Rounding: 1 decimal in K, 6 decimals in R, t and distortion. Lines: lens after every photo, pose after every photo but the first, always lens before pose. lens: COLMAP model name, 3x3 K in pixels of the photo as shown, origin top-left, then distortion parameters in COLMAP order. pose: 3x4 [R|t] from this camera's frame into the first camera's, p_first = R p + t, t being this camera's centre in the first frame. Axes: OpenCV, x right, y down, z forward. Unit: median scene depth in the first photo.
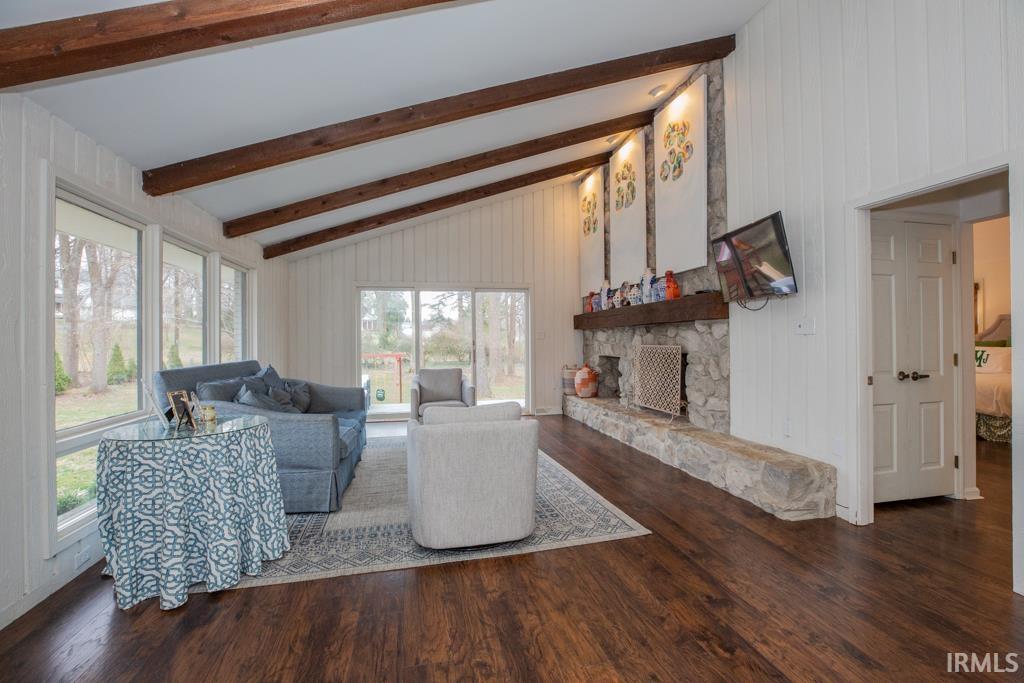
lens RADIAL K [[469.2, 0, 514.1], [0, 469.2, 339.6], [0, 0, 1]] dist [-0.024869, 0.002688]
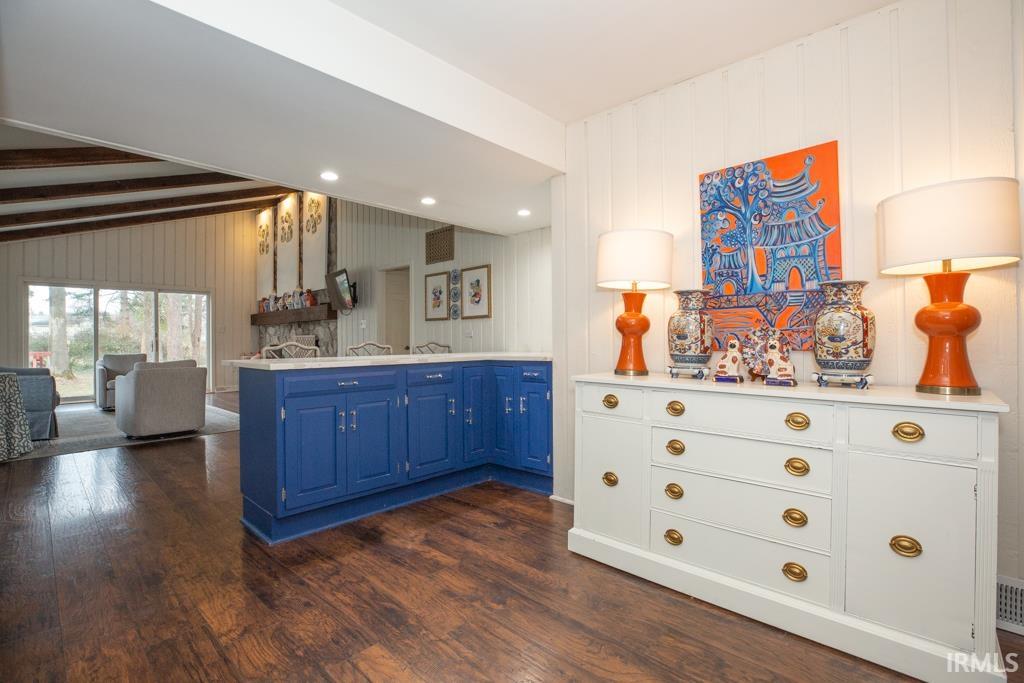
lens RADIAL K [[469.2, 0, 513.0], [0, 469.2, 336.8], [0, 0, 1]] dist [-0.024869, 0.002688]
pose [[0.829751, 0.006279, 0.558099, 0.012225], [-0.002041, 0.999964, -0.008216, 0.021780], [-0.558131, 0.005678, 0.829734, -0.530174]]
